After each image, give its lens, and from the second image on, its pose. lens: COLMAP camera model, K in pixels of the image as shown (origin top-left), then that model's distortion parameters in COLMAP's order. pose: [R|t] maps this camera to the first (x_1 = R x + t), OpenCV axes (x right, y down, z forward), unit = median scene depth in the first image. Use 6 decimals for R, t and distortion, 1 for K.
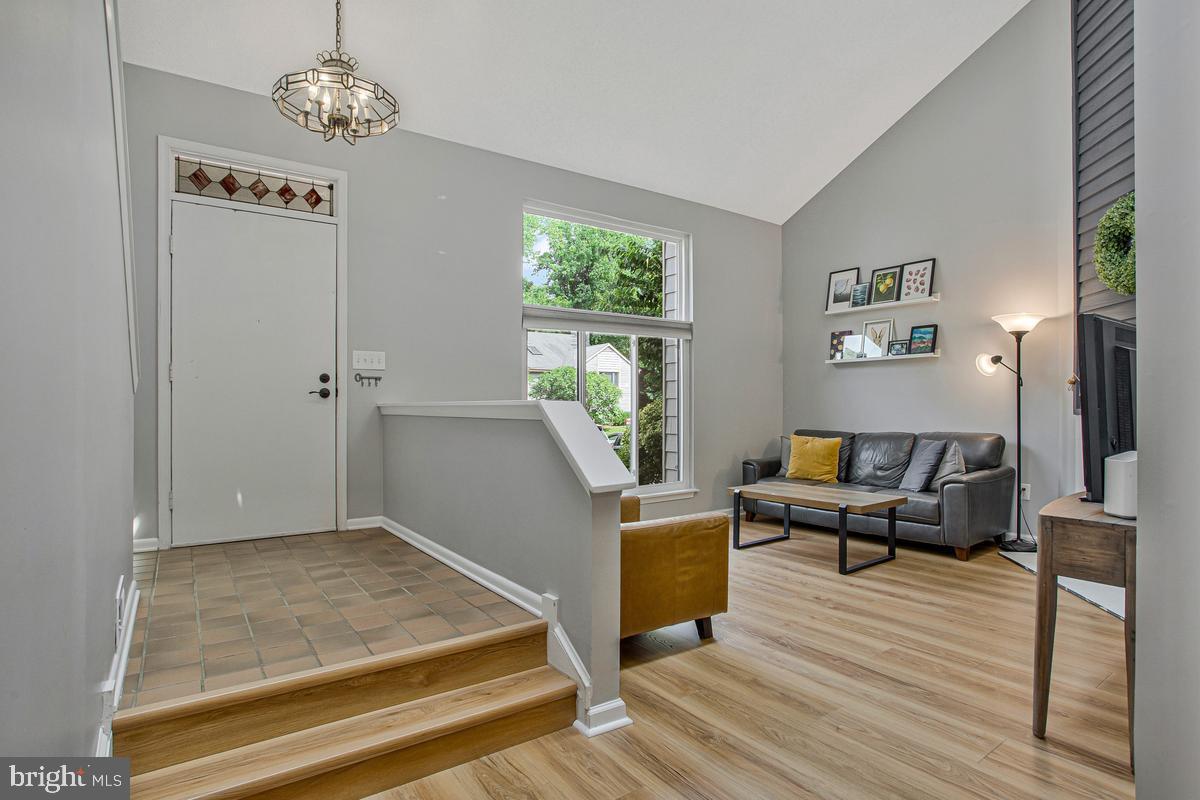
lens RADIAL K [[601.7, 0, 604.3], [0, 601.7, 415.8], [0, 0, 1]] dist [-0.063813, 0.028196]
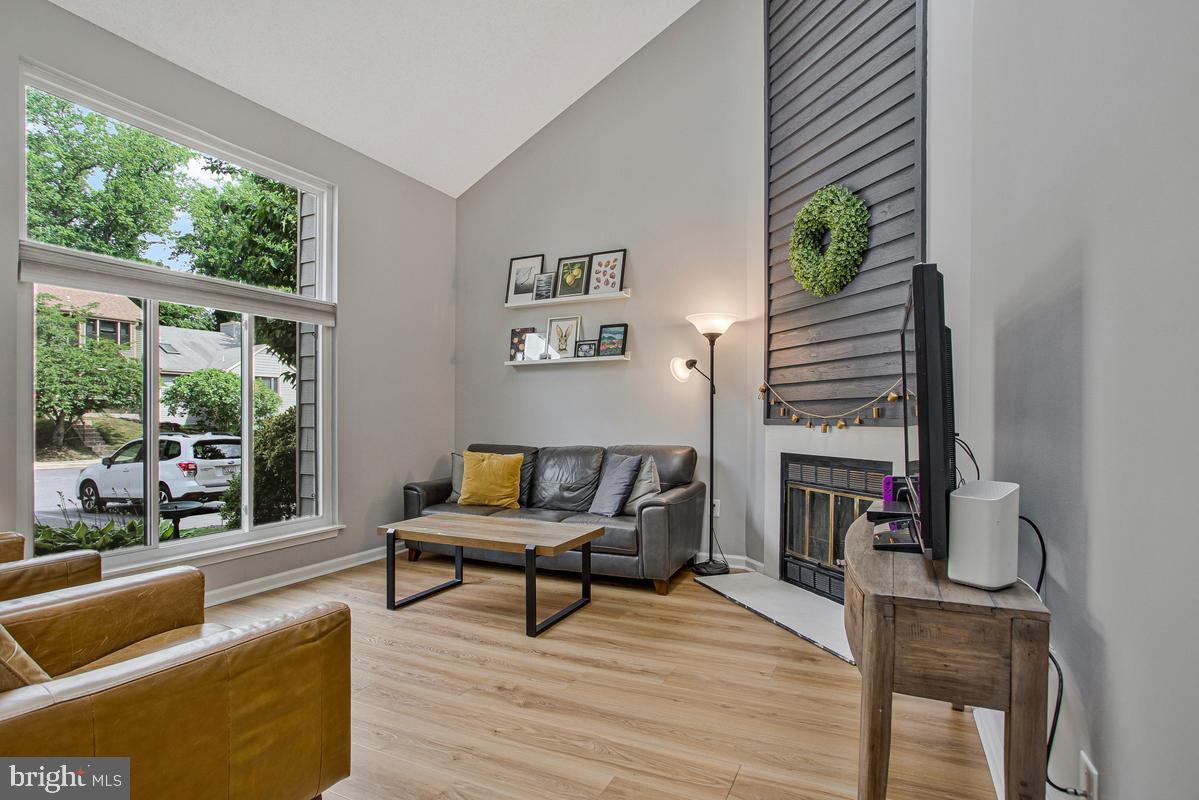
lens RADIAL K [[601.2, 0, 603.8], [0, 601.2, 415.8], [0, 0, 1]] dist [-0.063813, 0.028196]
pose [[0.864589, 0.006682, 0.502436, 0.080296], [0.002645, 0.999837, -0.017848, -0.000242], [-0.502473, 0.016760, 0.864430, 0.239844]]
